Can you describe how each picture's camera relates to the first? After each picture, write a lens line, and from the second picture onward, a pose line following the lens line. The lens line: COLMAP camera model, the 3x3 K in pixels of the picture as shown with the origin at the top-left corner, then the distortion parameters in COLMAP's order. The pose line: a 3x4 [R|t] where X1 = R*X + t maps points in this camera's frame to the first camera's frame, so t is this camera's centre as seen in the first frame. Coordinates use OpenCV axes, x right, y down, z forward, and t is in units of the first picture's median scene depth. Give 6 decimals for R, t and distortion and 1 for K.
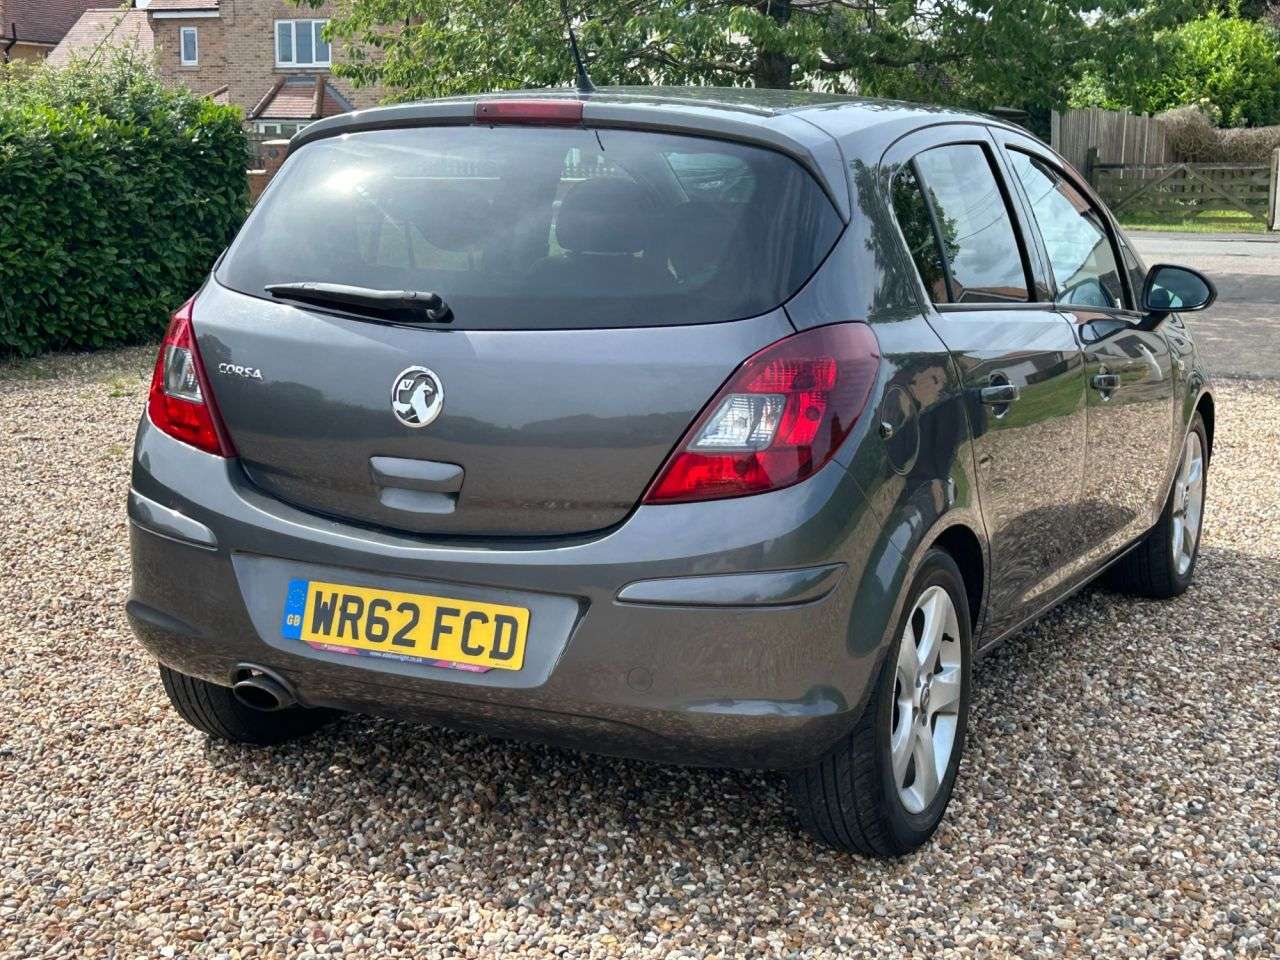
lens RADIAL K [[1945.2, 0, 620.9], [0, 1945.2, 494.1], [0, 0, 1]] dist [0.210568, -0.732416]
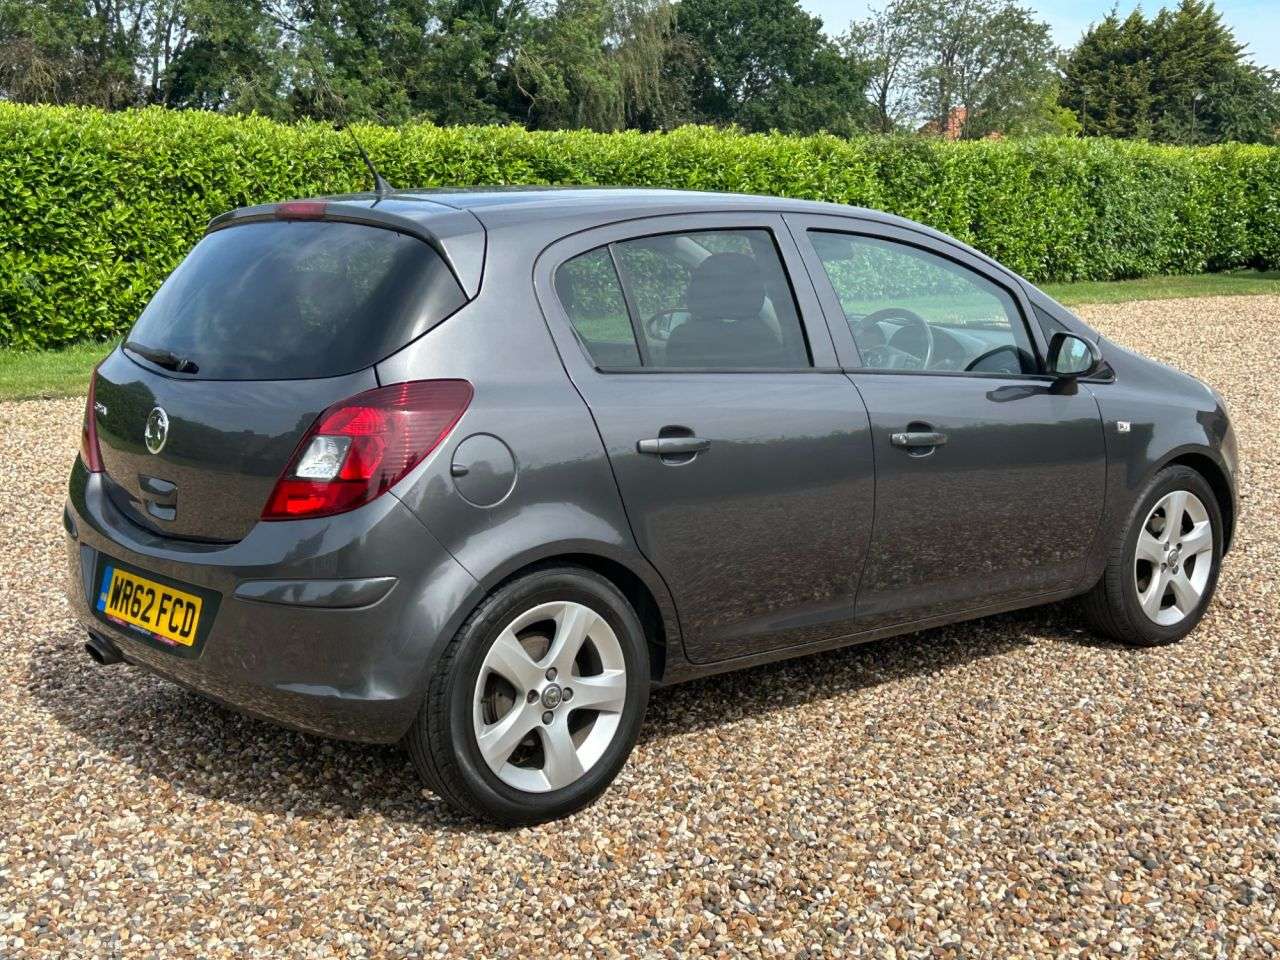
lens RADIAL K [[1672.1, 0, 646.4], [0, 1672.1, 485.2], [0, 0, 1]] dist [0.192487, -0.562723]
pose [[0.921338, 0.040847, -0.386610, 0.629383], [-0.048693, 0.998758, -0.010520, -0.017279], [0.385701, 0.028518, 0.922183, 0.086470]]
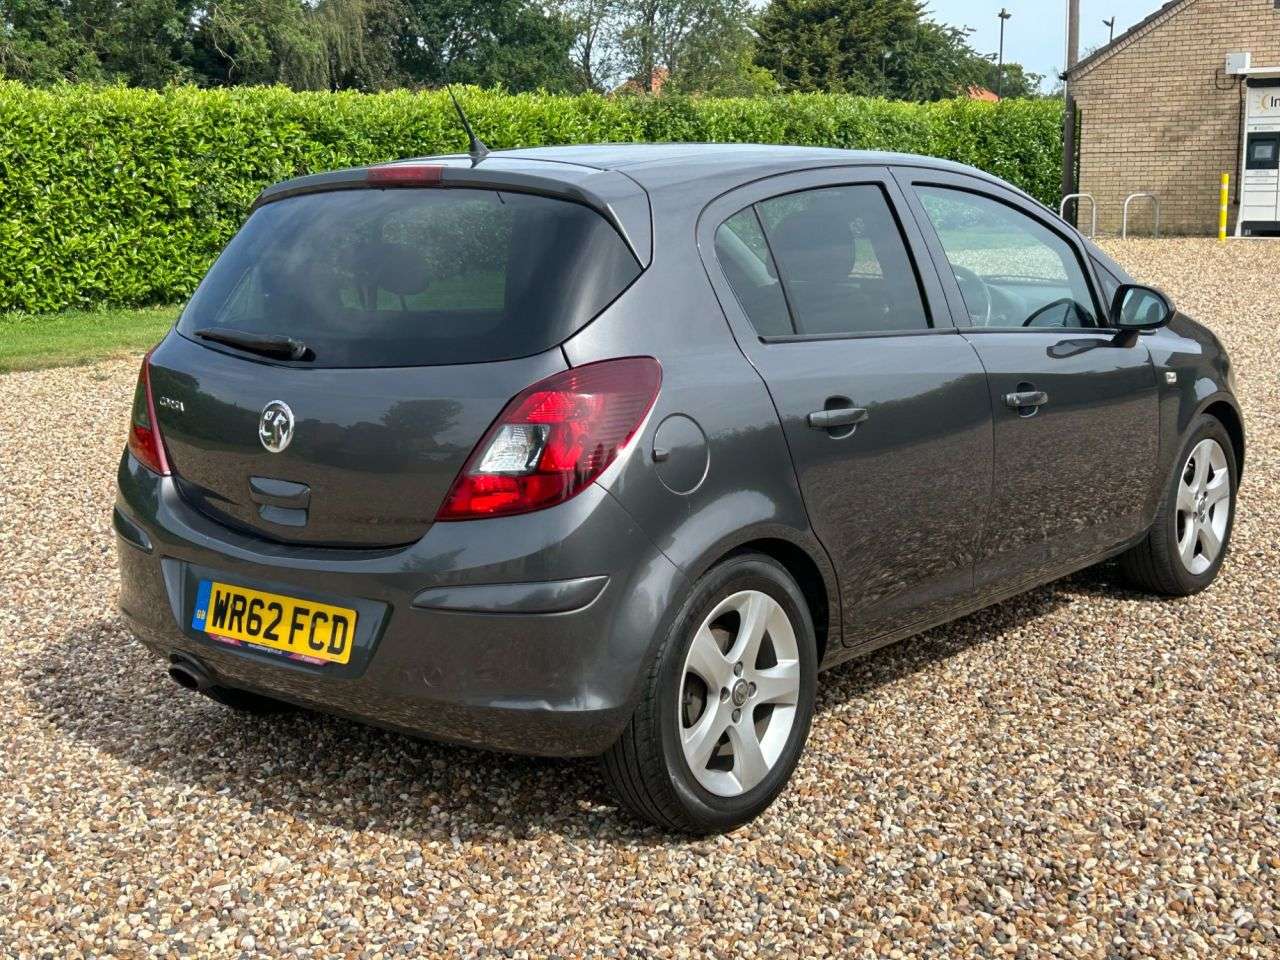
lens RADIAL K [[1675.5, 0, 625.2], [0, 1675.5, 484.1], [0, 0, 1]] dist [0.170700, -0.489855]
pose [[0.972758, 0.000521, -0.231822, 0.329289], [0.001023, 0.999978, 0.006541, -0.021615], [0.231820, -0.006599, 0.972736, 0.067986]]
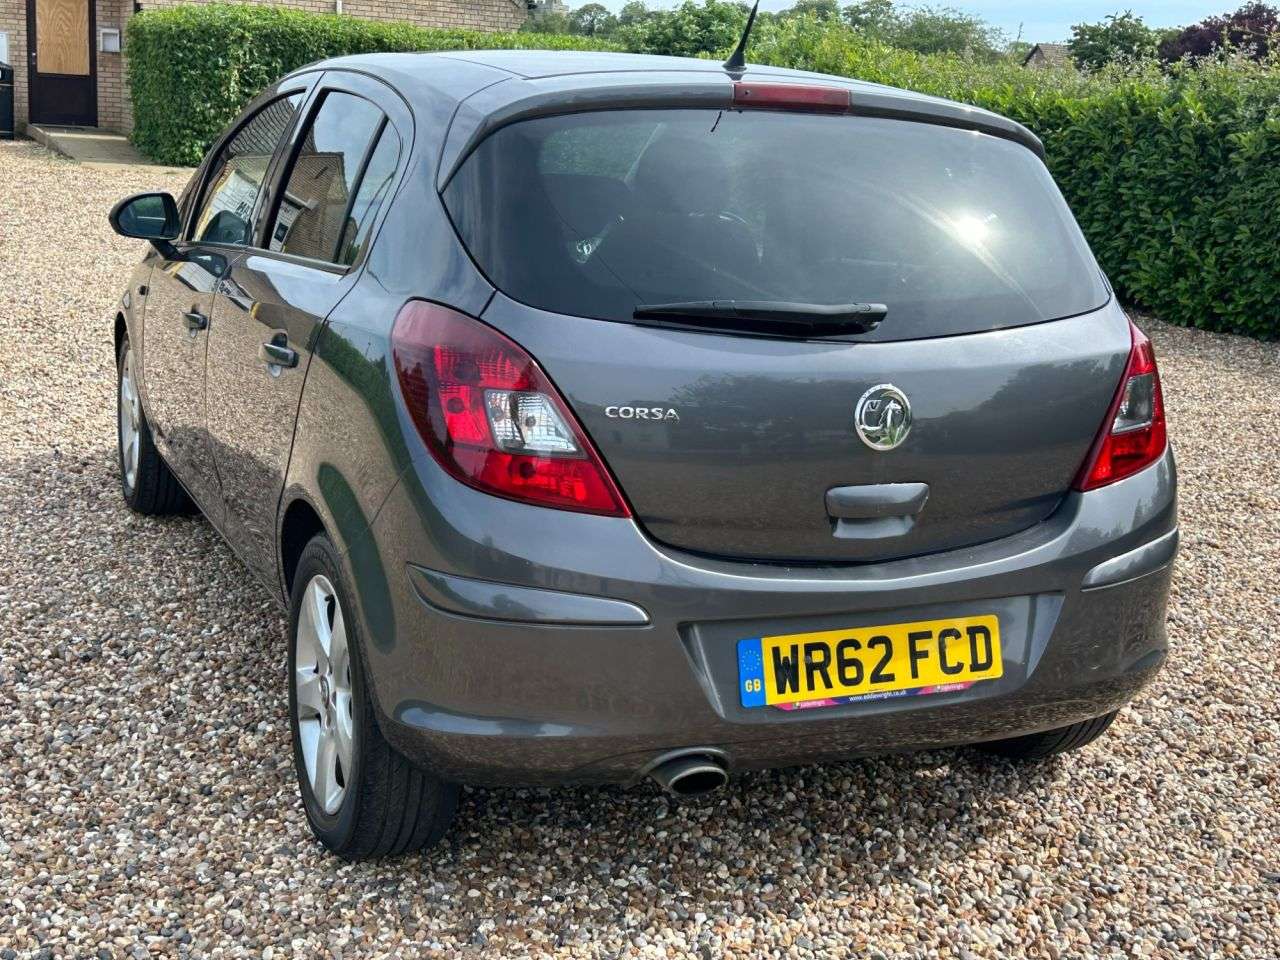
lens RADIAL K [[1682.6, 0, 639.9], [0, 1682.6, 453.8], [0, 0, 1]] dist [0.167386, -0.461663]
pose [[0.634839, -0.150266, 0.757891, -0.785269], [0.096452, 0.988646, 0.115226, -0.135706], [-0.766600, -0.000049, 0.642125, 0.568725]]
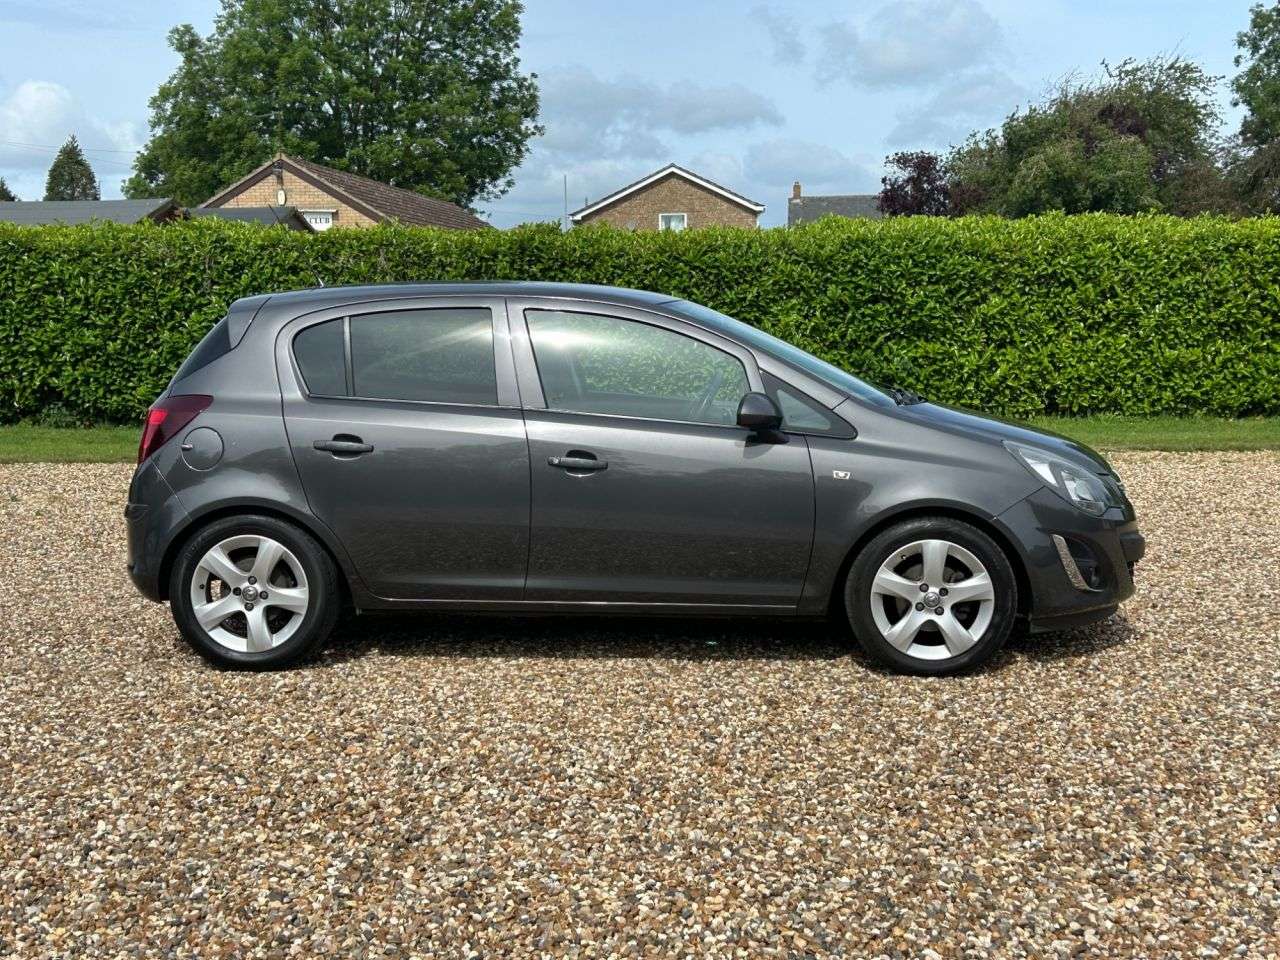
lens RADIAL K [[1672.1, 0, 646.4], [0, 1672.1, 485.2], [0, 0, 1]] dist [0.192487, -0.562723]
pose [[0.389059, 0.069152, -0.918614, 1.920405], [-0.145836, 0.989227, 0.012702, -0.084390], [0.909596, 0.129025, 0.394952, 0.725246]]
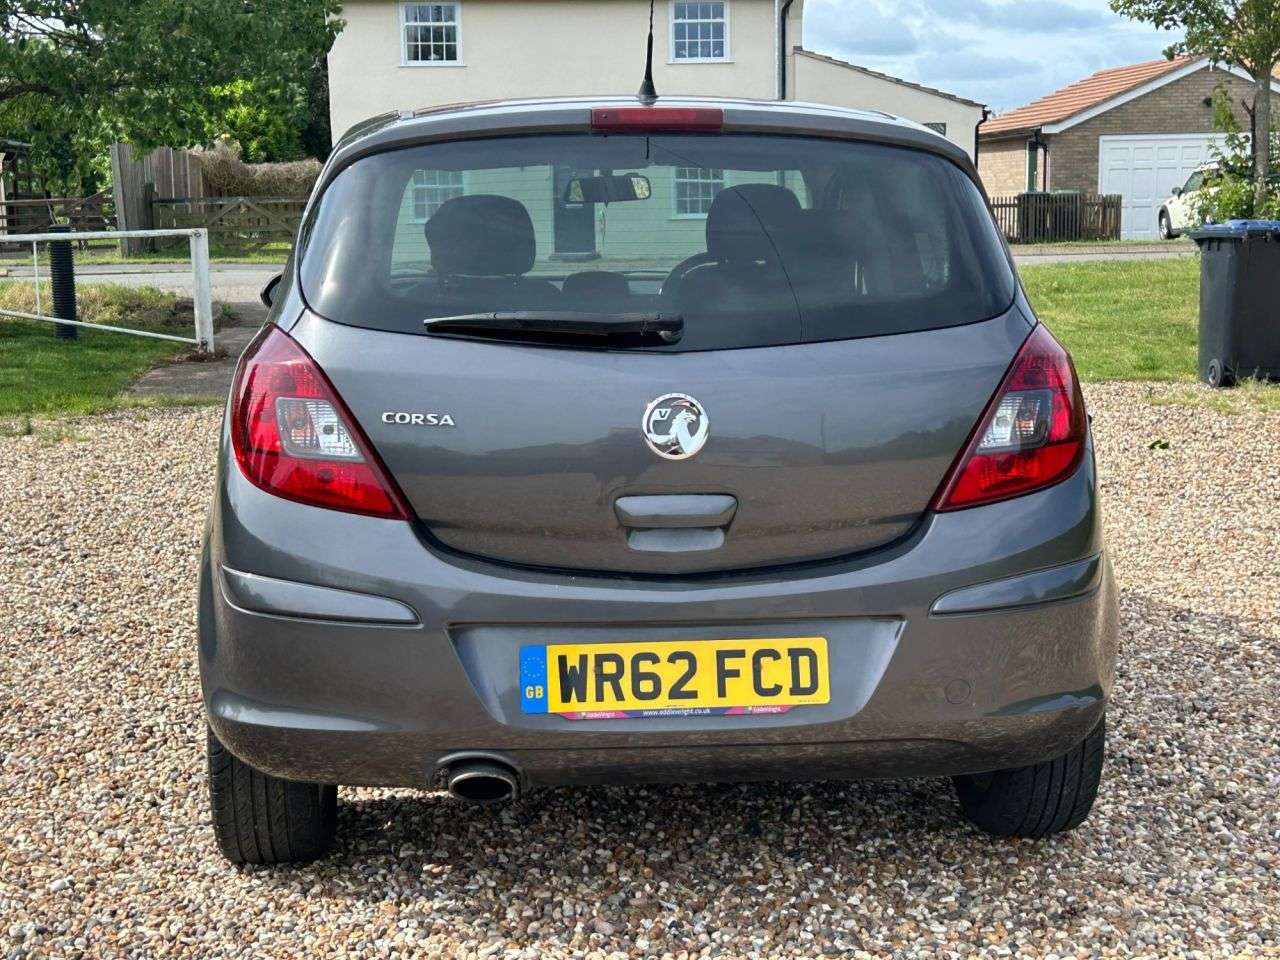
lens RADIAL K [[1945.2, 0, 620.9], [0, 1945.2, 494.1], [0, 0, 1]] dist [0.210568, -0.732416]
pose [[0.858863, -0.101746, 0.501997, -0.585899], [0.111303, 0.993726, 0.010984, -0.030892], [-0.499965, 0.046440, 0.864799, 0.220817]]
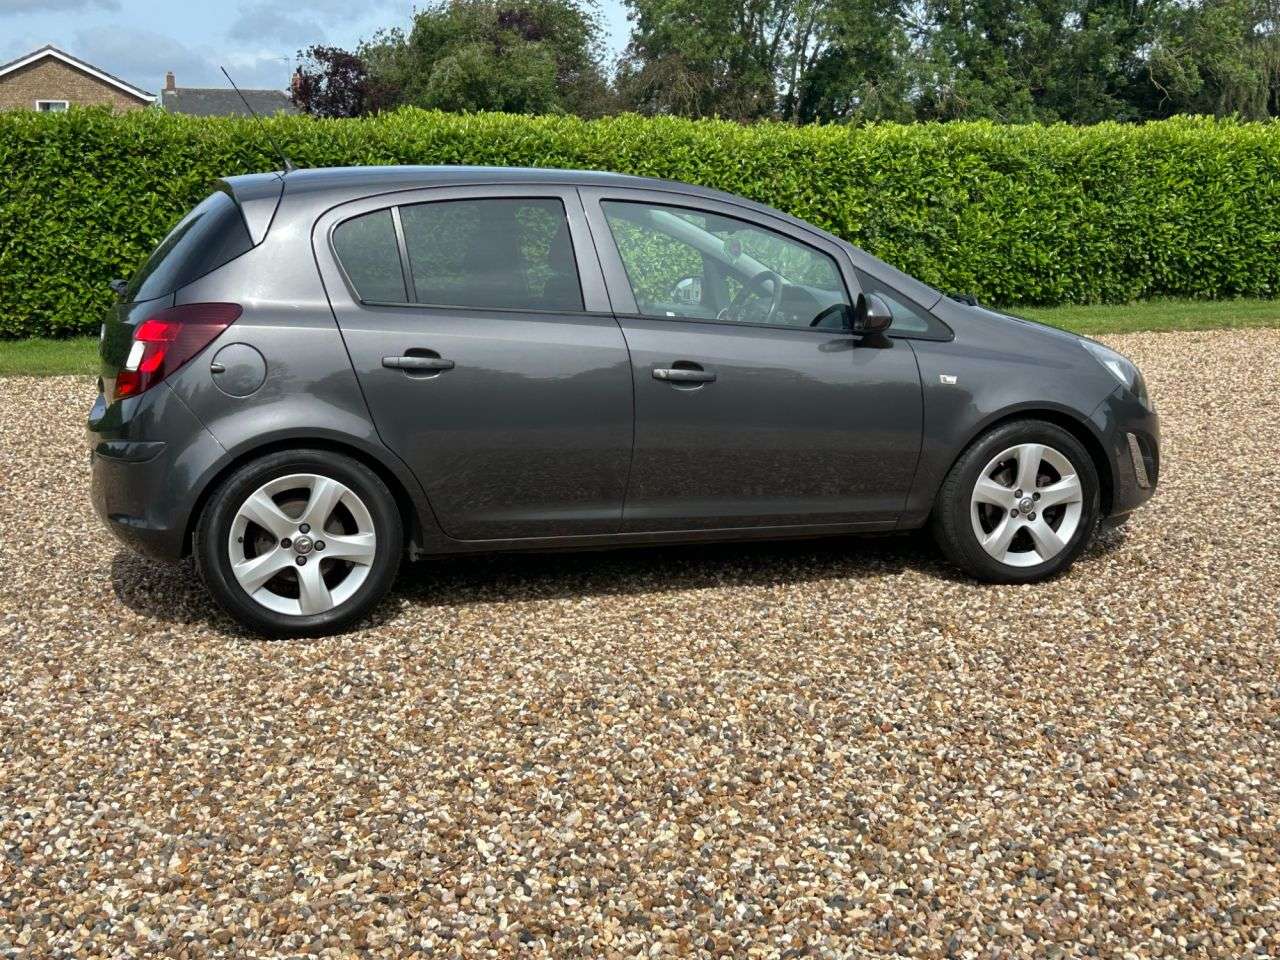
lens RADIAL K [[1672.1, 0, 646.4], [0, 1672.1, 485.2], [0, 0, 1]] dist [0.192487, -0.562723]
pose [[0.702221, 0.091840, -0.706010, 1.382727], [-0.110105, 0.993724, 0.019753, -0.002187], [0.703393, 0.063864, 0.707926, 0.240035]]
